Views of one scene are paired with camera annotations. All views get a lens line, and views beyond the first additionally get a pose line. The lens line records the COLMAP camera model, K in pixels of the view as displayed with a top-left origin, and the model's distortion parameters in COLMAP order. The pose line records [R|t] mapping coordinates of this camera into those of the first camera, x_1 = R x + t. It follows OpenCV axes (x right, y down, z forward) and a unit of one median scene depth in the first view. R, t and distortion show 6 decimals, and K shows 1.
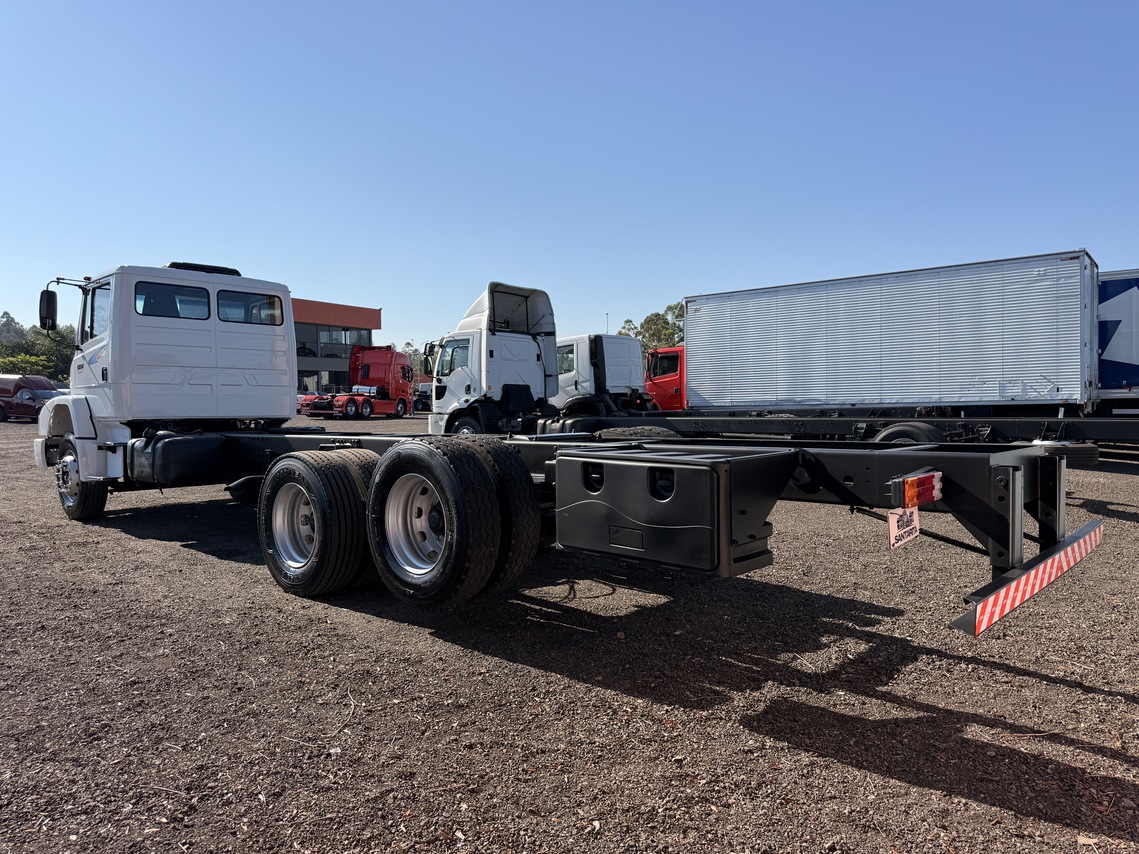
lens RADIAL K [[798.4, 0, 568.5], [0, 798.4, 422.2], [0, 0, 1]] dist [0.005019, -0.027627]
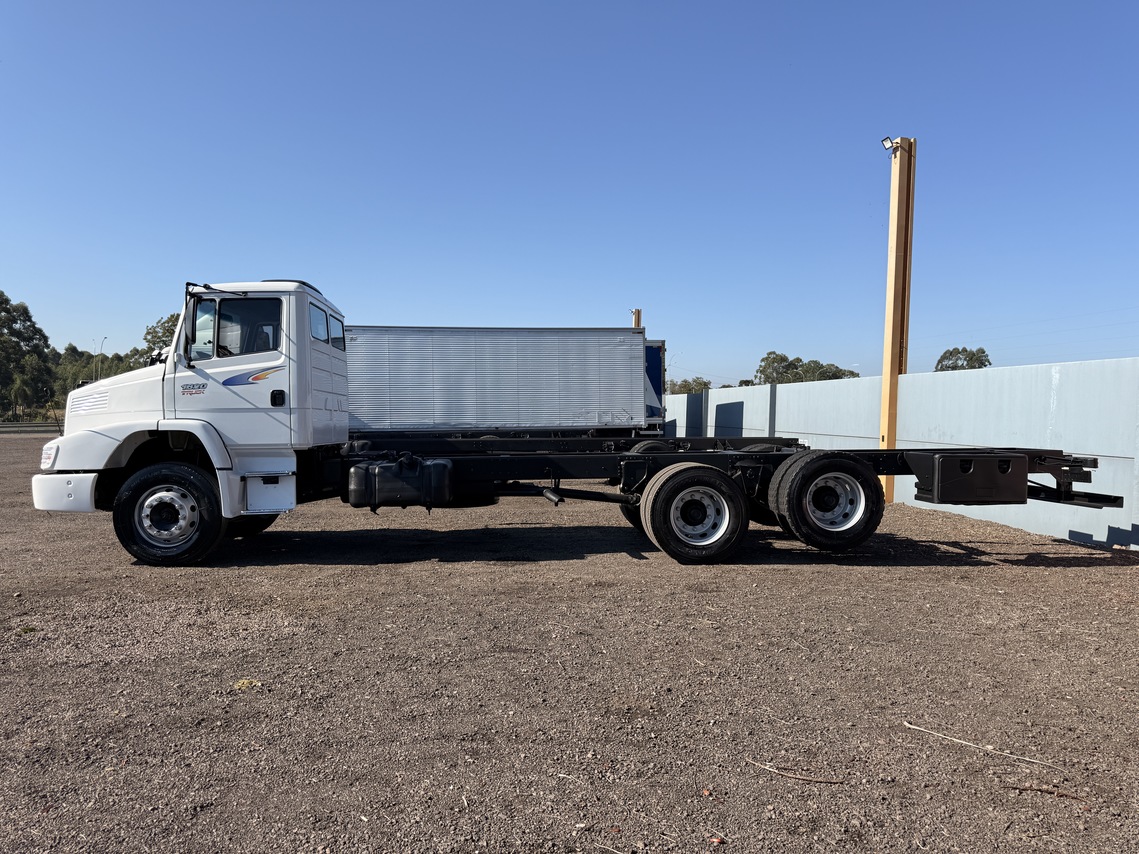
lens RADIAL K [[798.4, 0, 570.5], [0, 798.4, 427.8], [0, 0, 1]] dist [0.005019, -0.027627]
pose [[0.658955, 0.001718, 0.752180, -0.534033], [0.011001, 0.999868, -0.011922, -0.005459], [-0.752102, 0.016131, 0.658850, 0.075560]]
